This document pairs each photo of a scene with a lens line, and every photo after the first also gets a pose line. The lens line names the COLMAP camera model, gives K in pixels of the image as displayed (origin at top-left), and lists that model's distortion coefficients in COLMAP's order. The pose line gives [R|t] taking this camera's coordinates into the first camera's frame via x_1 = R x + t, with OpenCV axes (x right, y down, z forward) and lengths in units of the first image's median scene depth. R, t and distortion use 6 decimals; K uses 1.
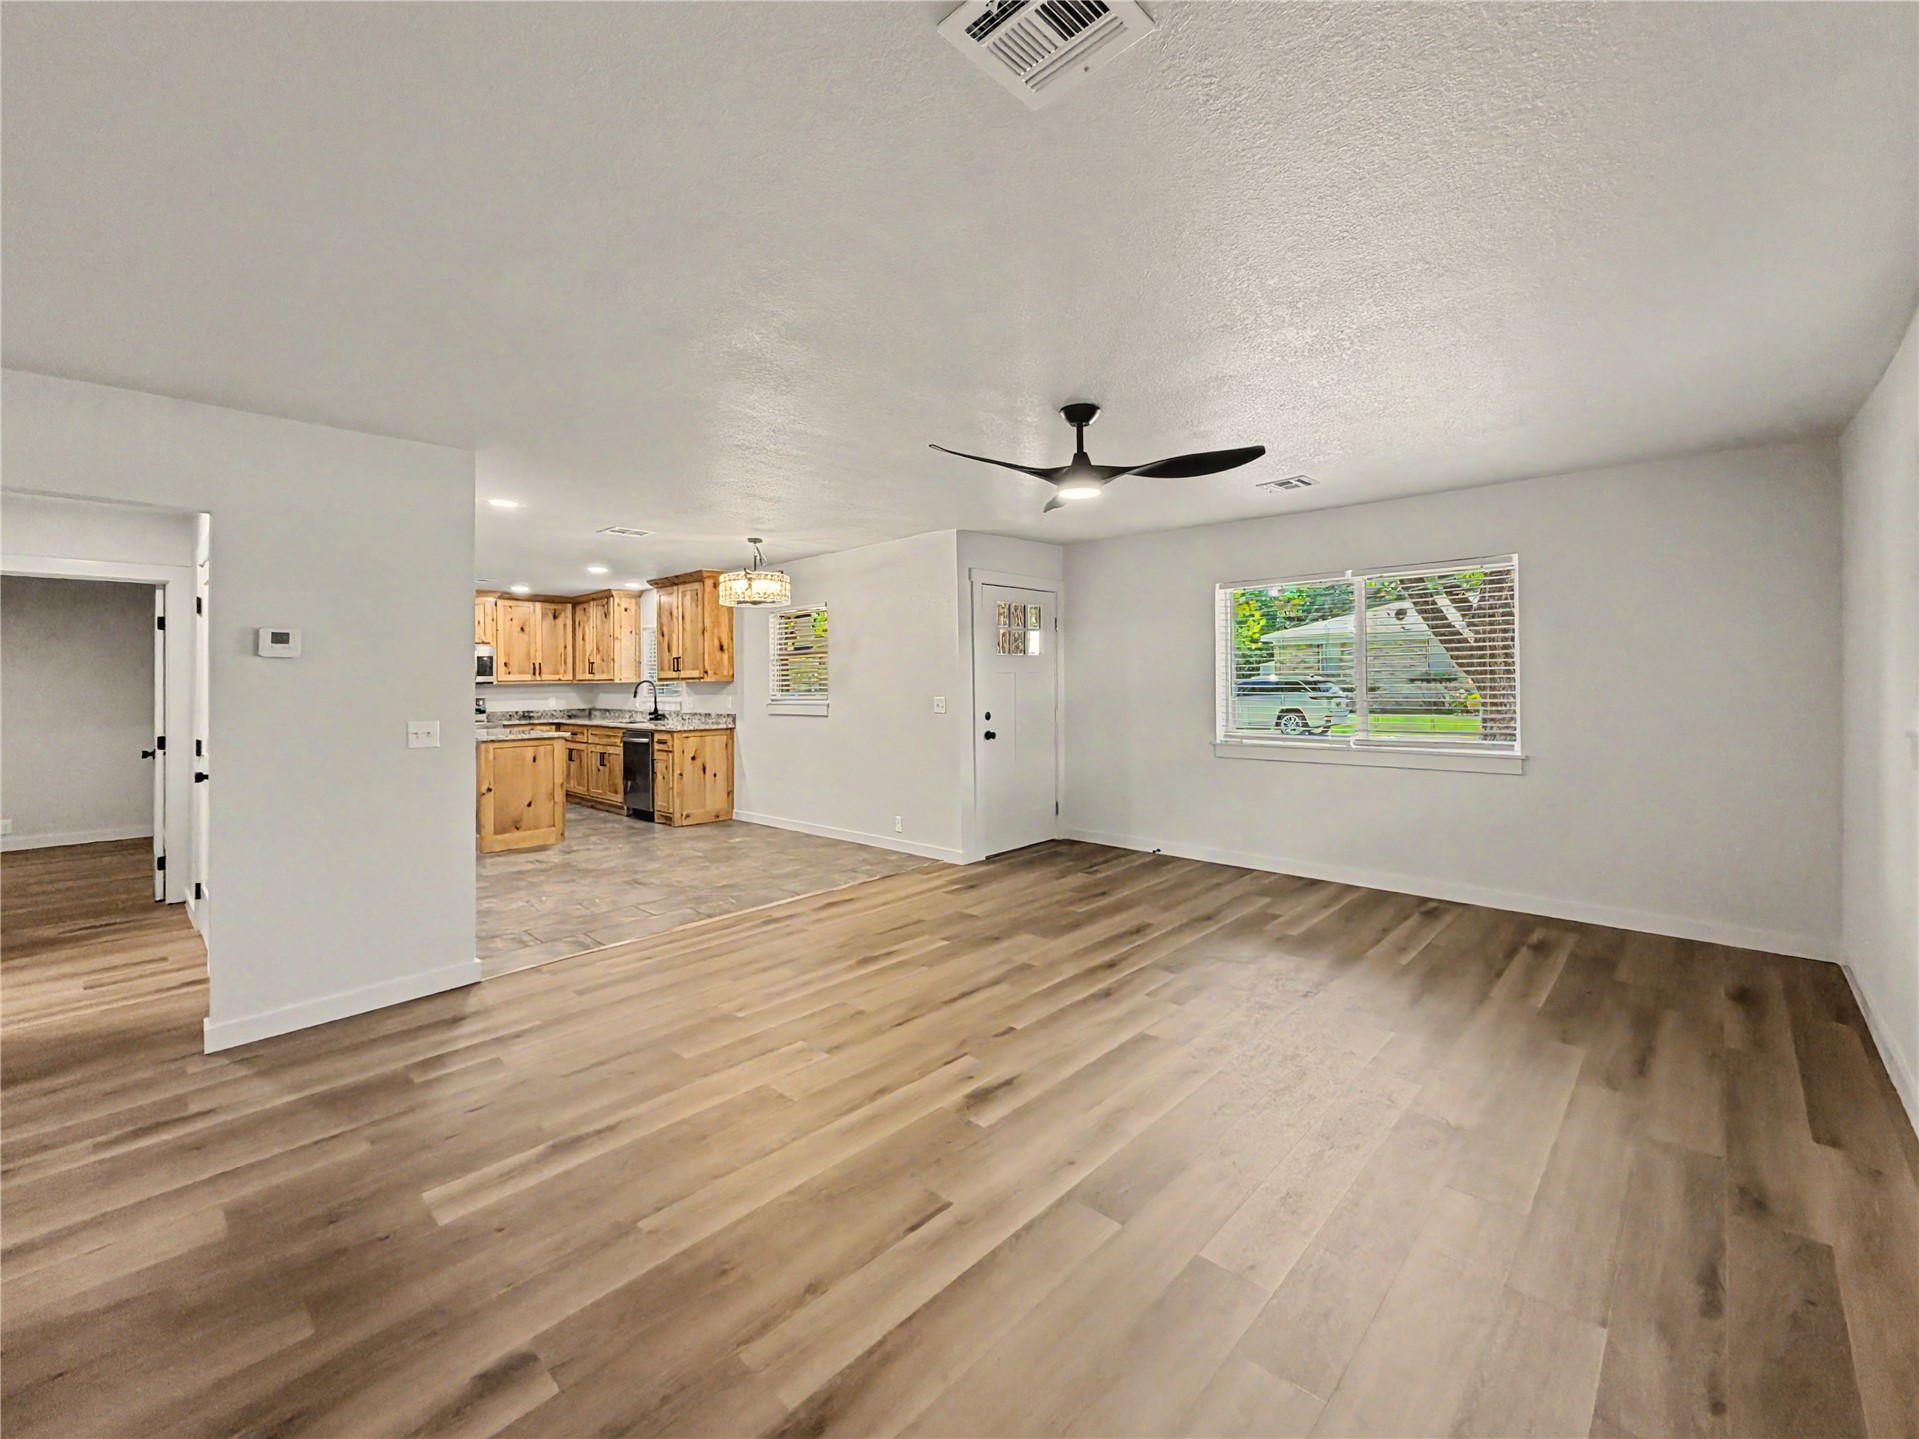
lens RADIAL K [[804.0, 0, 955.3], [0, 804.0, 688.7], [0, 0, 1]] dist [0.000075, 0.000222]
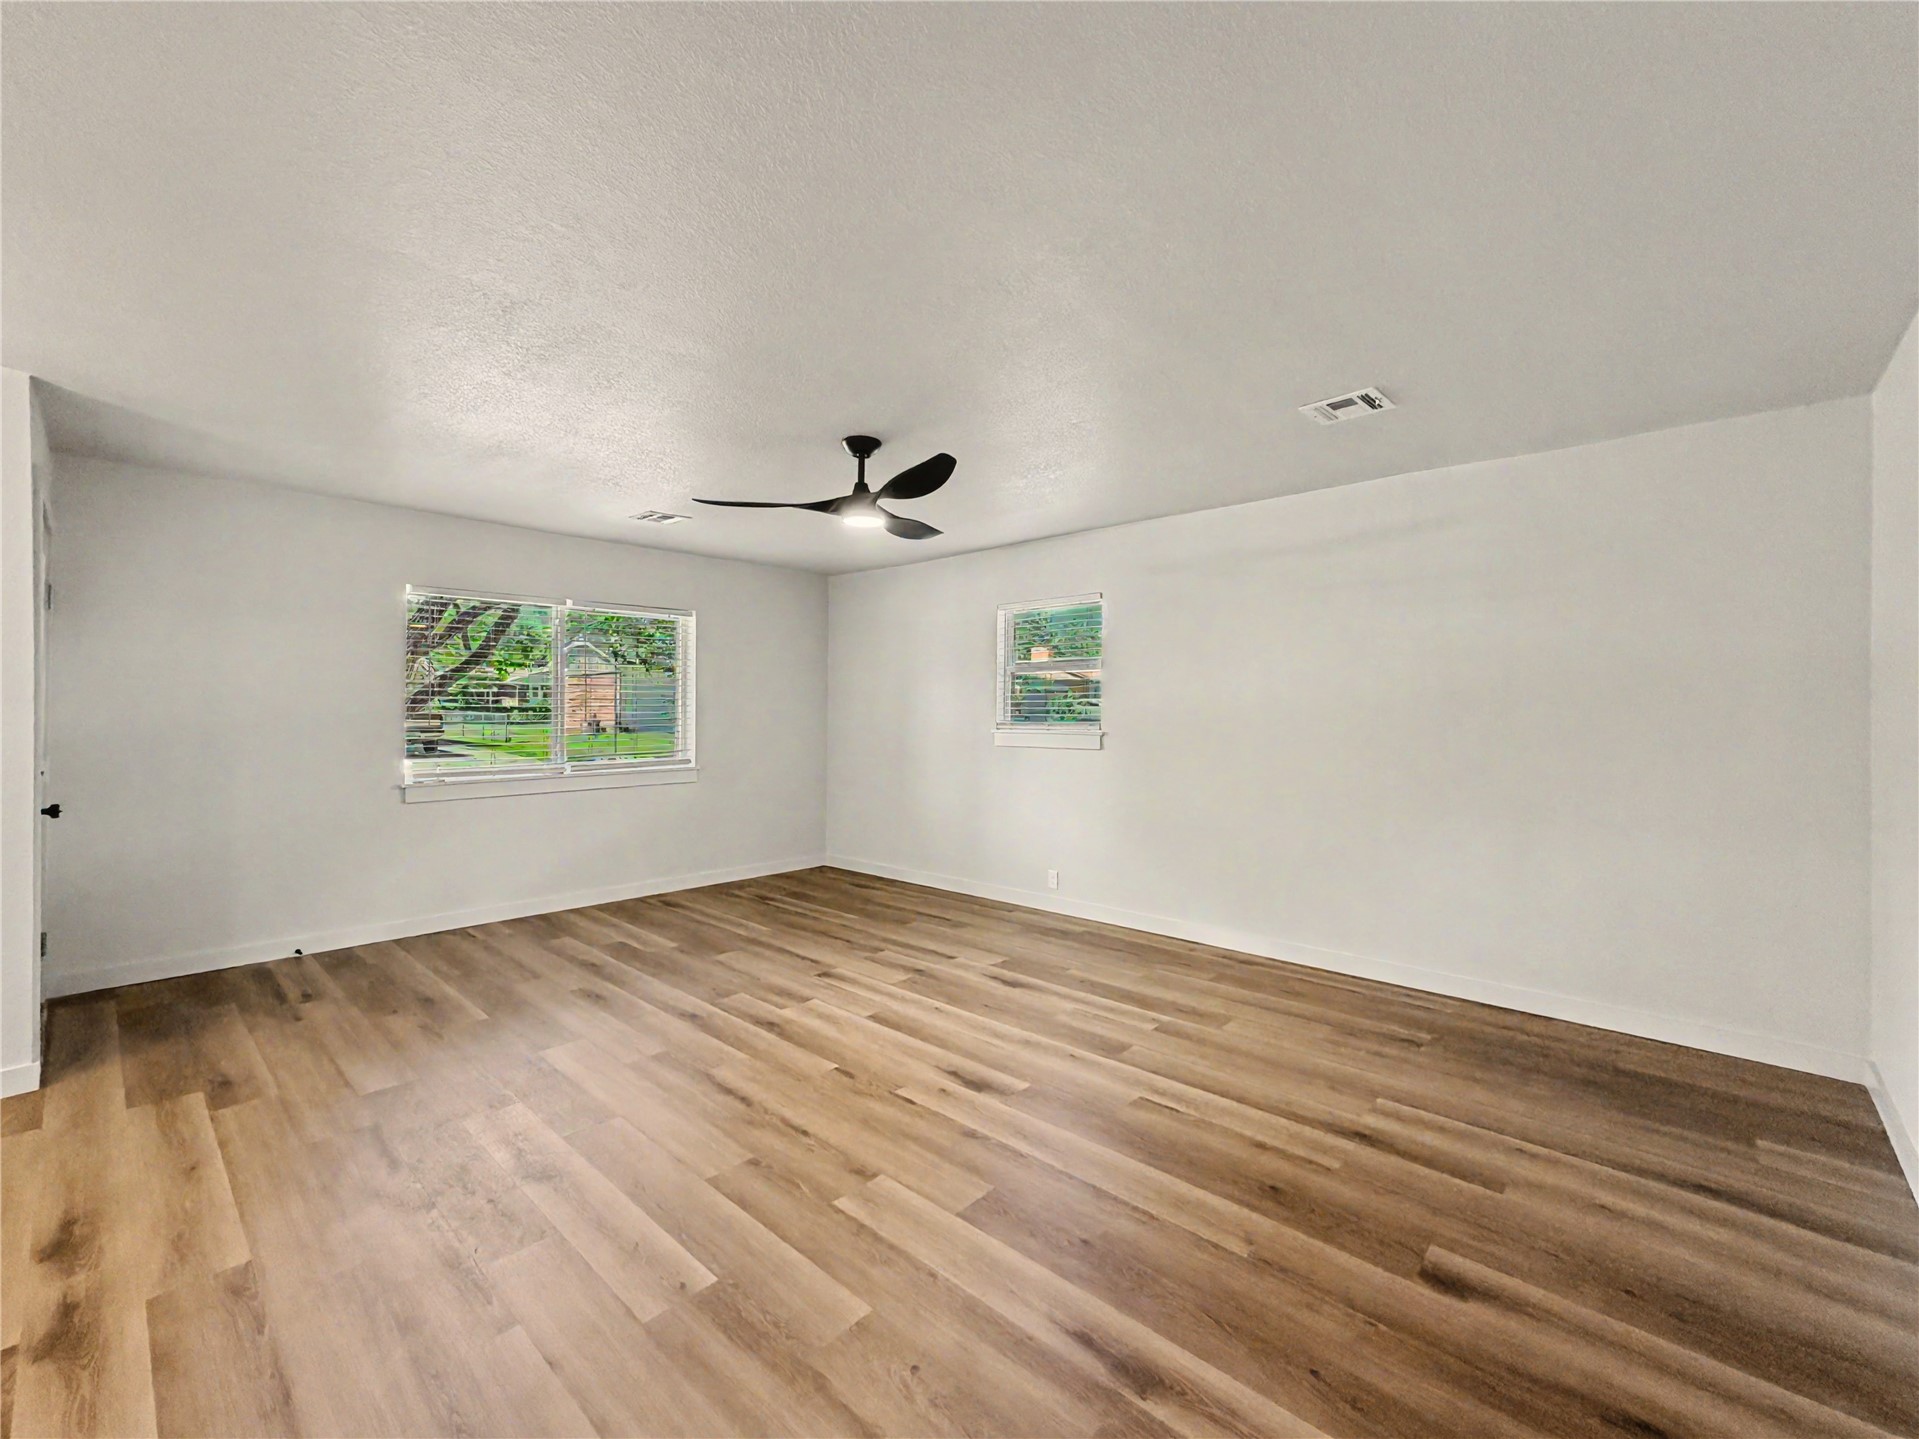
lens RADIAL K [[808.4, 0, 949.1], [0, 808.4, 722.9], [0, 0, 1]] dist [0.000437, -0.000206]
pose [[-0.004991, -0.004026, 0.999979, -0.765885], [0.009613, 0.999945, 0.004074, 0.014142], [-0.999941, 0.009633, -0.004952, 0.765007]]
